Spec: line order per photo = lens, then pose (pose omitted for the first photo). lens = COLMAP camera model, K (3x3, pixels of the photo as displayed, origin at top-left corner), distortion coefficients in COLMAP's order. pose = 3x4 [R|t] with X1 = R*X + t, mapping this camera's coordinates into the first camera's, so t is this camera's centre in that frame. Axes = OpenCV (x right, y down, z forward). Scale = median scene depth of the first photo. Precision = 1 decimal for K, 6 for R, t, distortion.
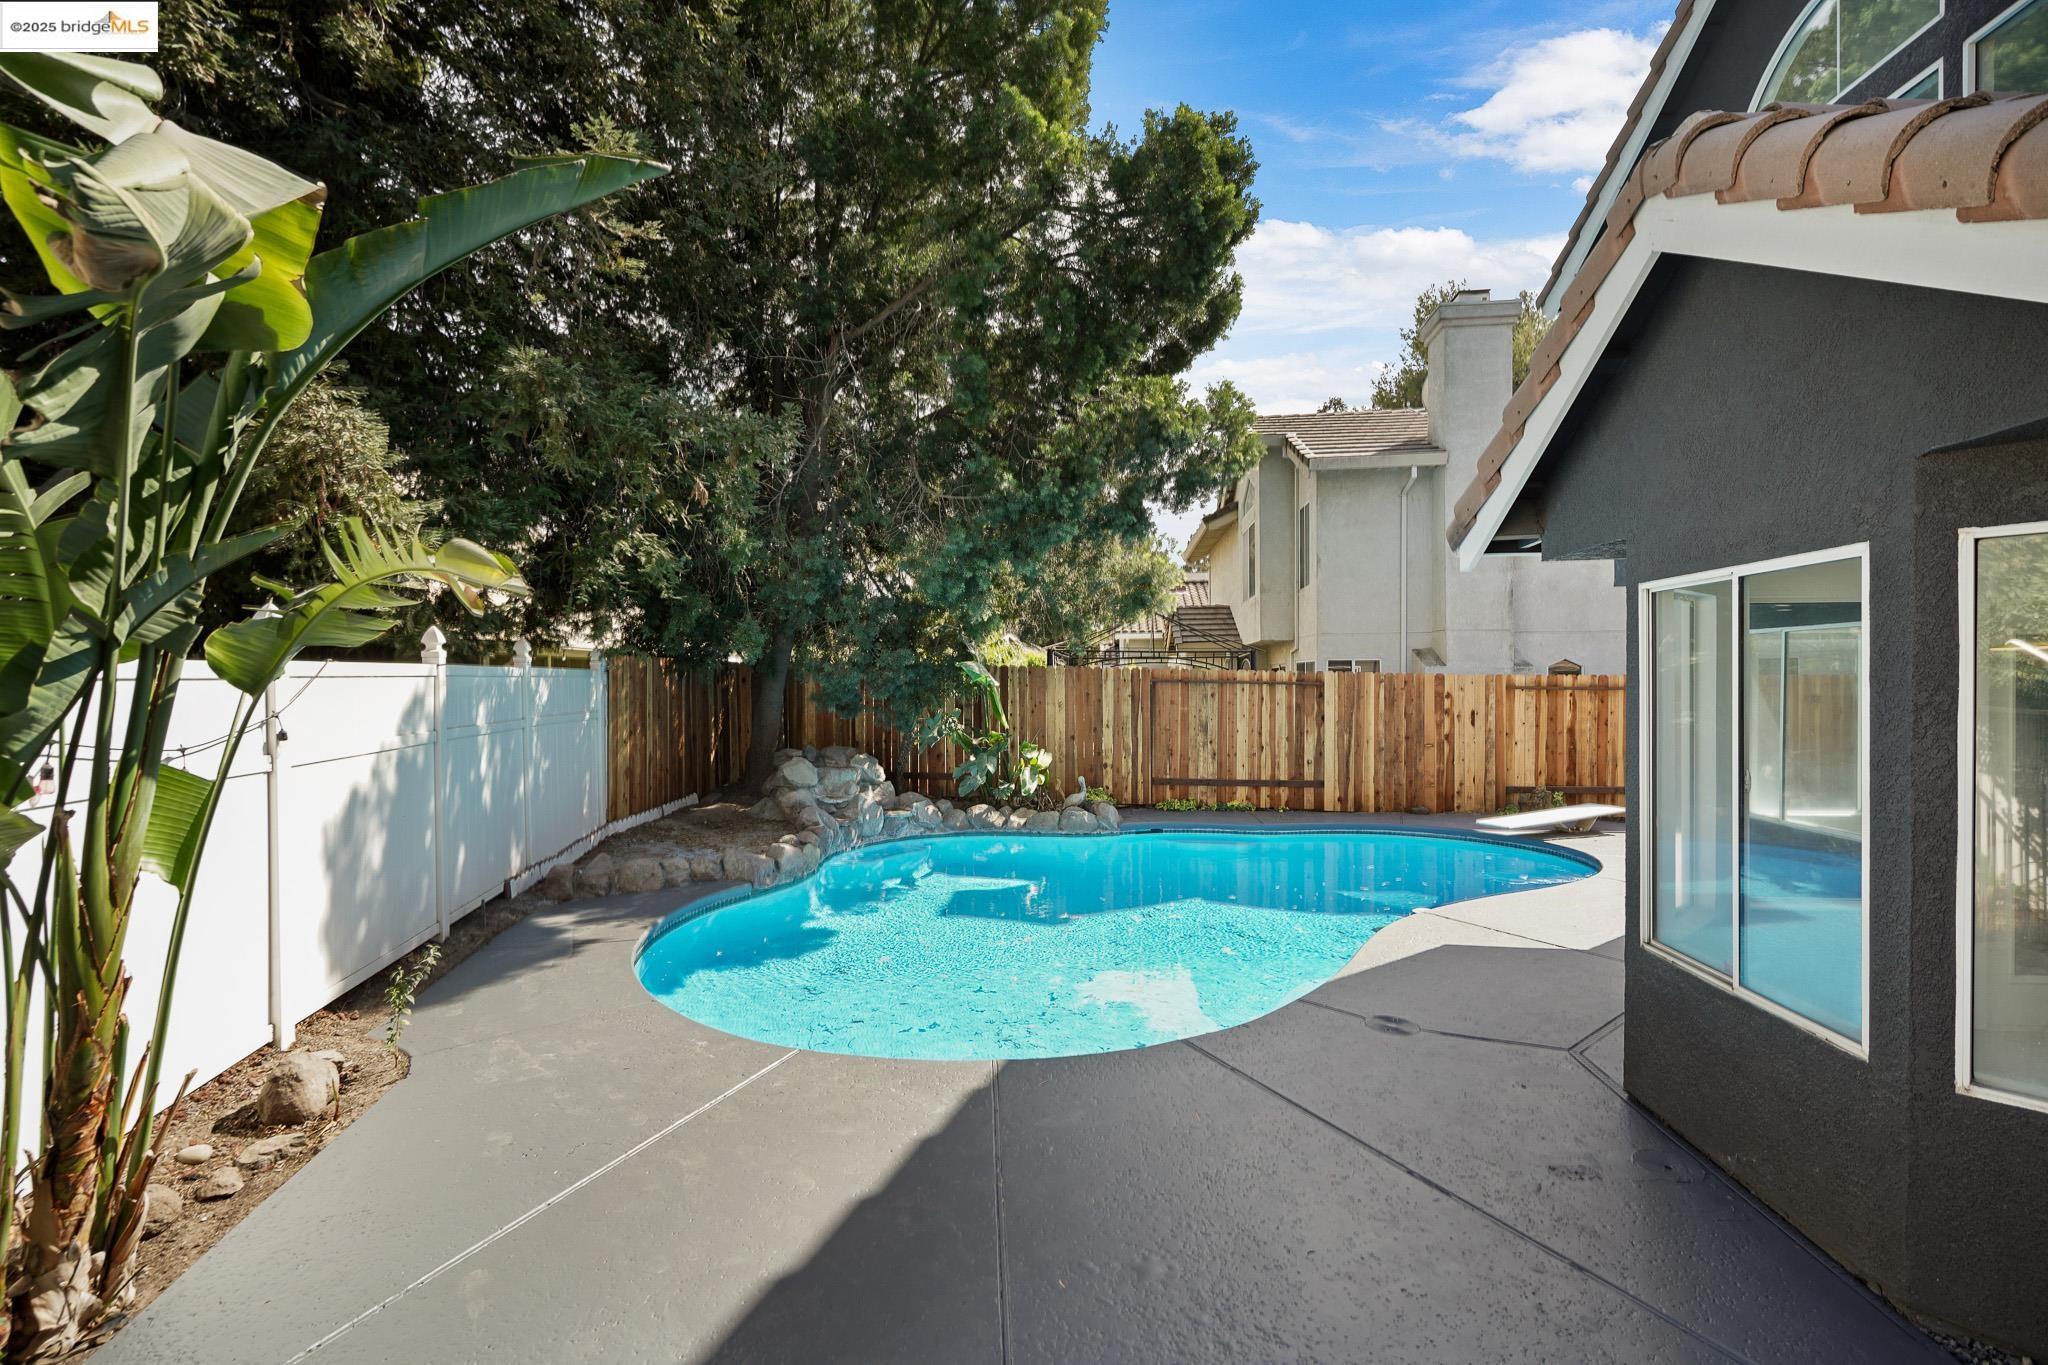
lens RADIAL K [[944.1, 0, 1008.6], [0, 944.1, 692.7], [0, 0, 1]] dist [-0.004926, 0.000034]
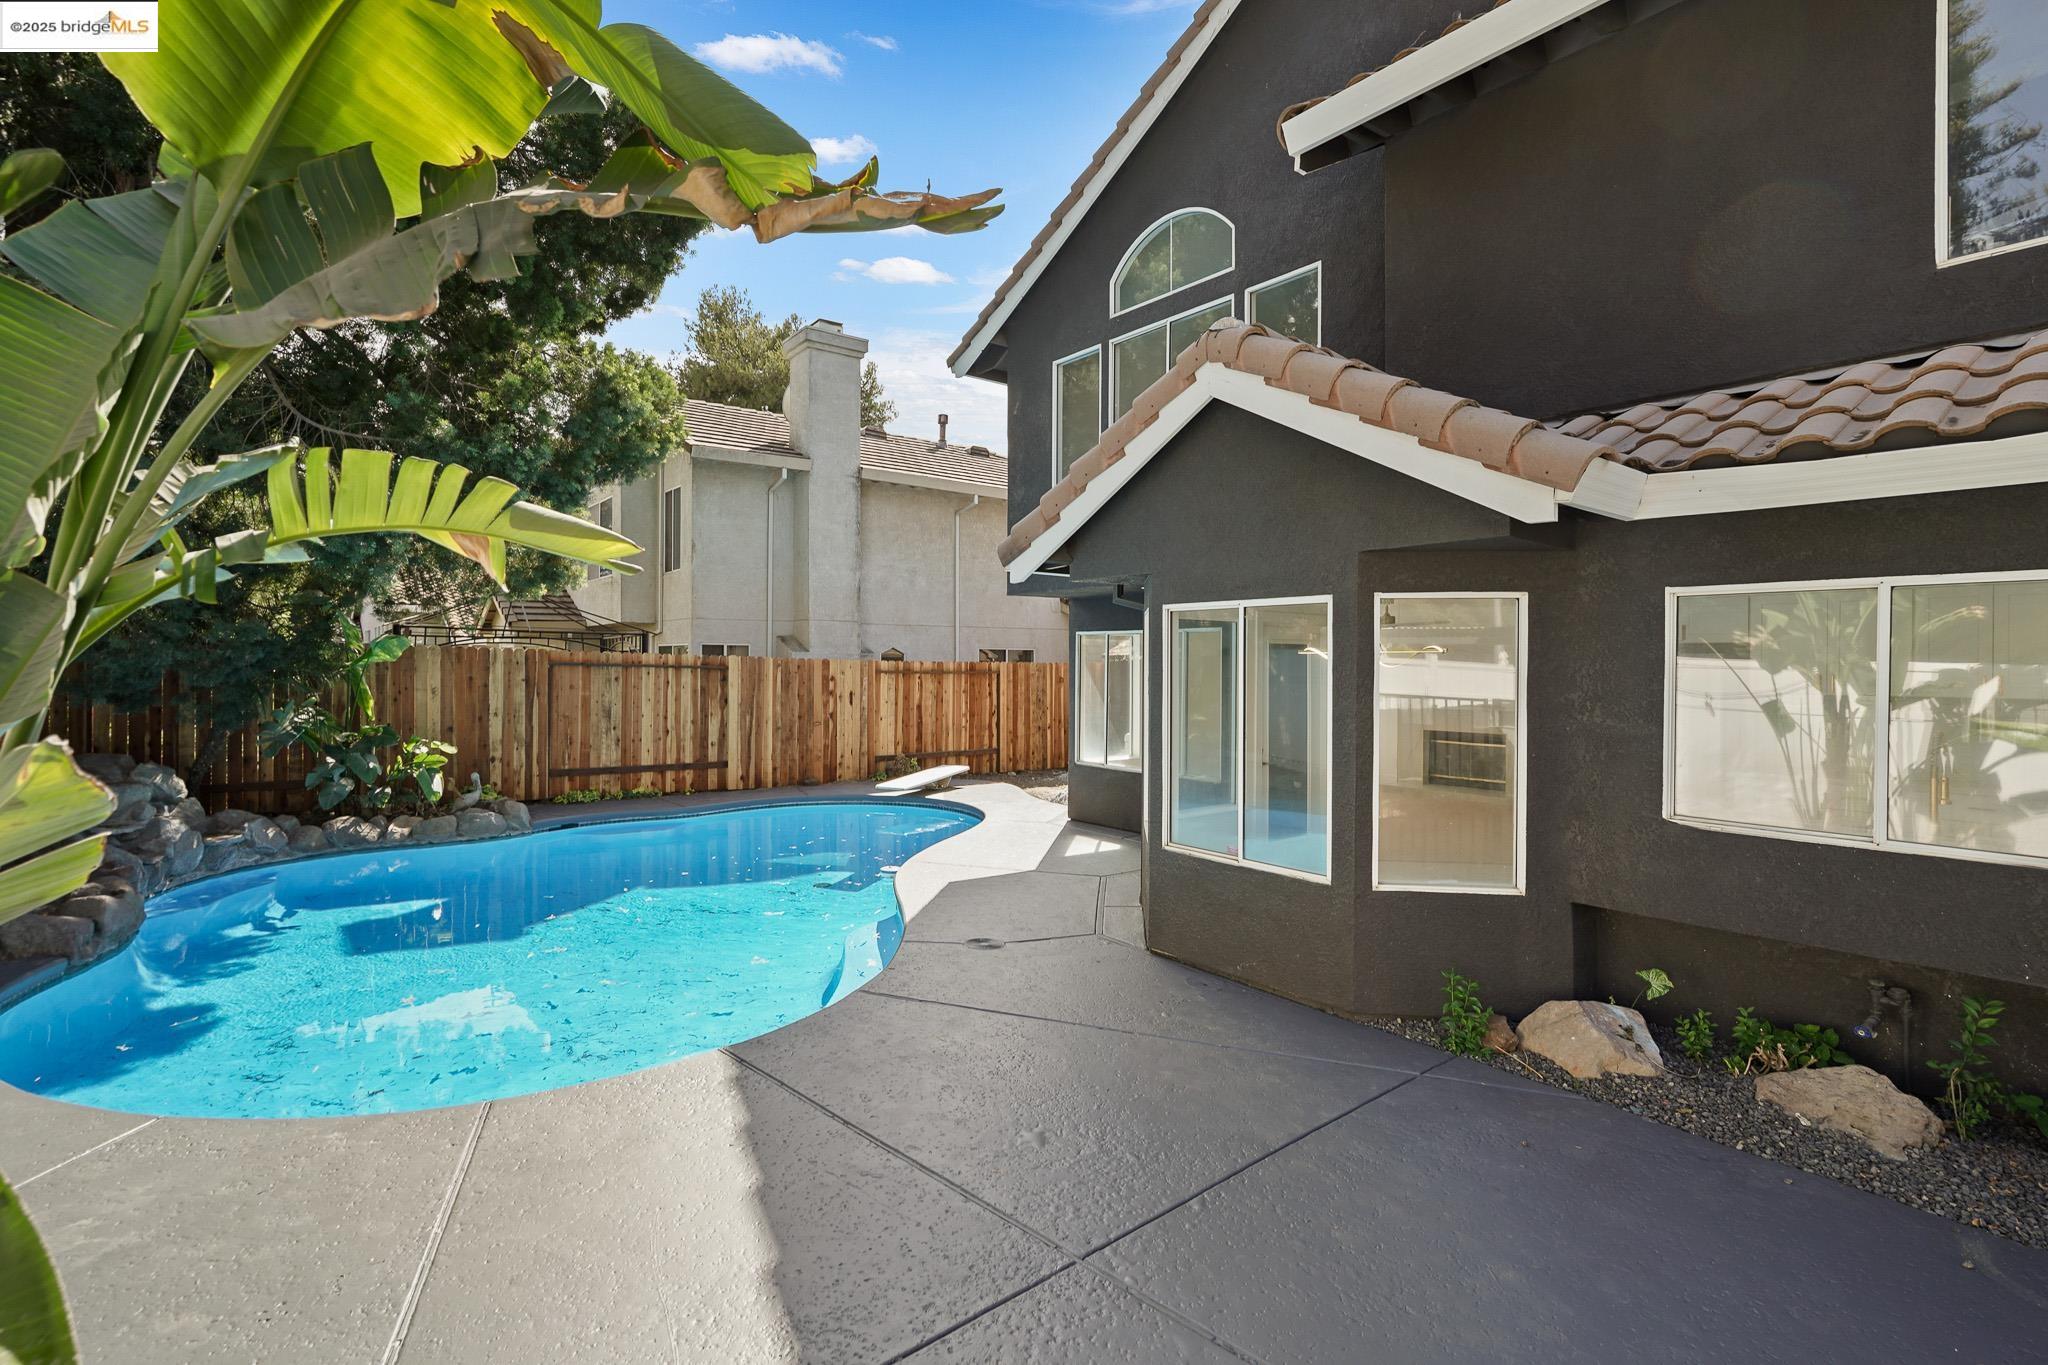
lens RADIAL K [[952.0, 0, 1019.4], [0, 952.0, 672.2], [0, 0, 1]] dist [-0.009631, 0.000309]
pose [[0.725671, 0.001121, 0.688041, -0.155247], [0.000695, 0.999997, -0.002362, -0.001754], [-0.688041, 0.002192, 0.725668, 0.018429]]
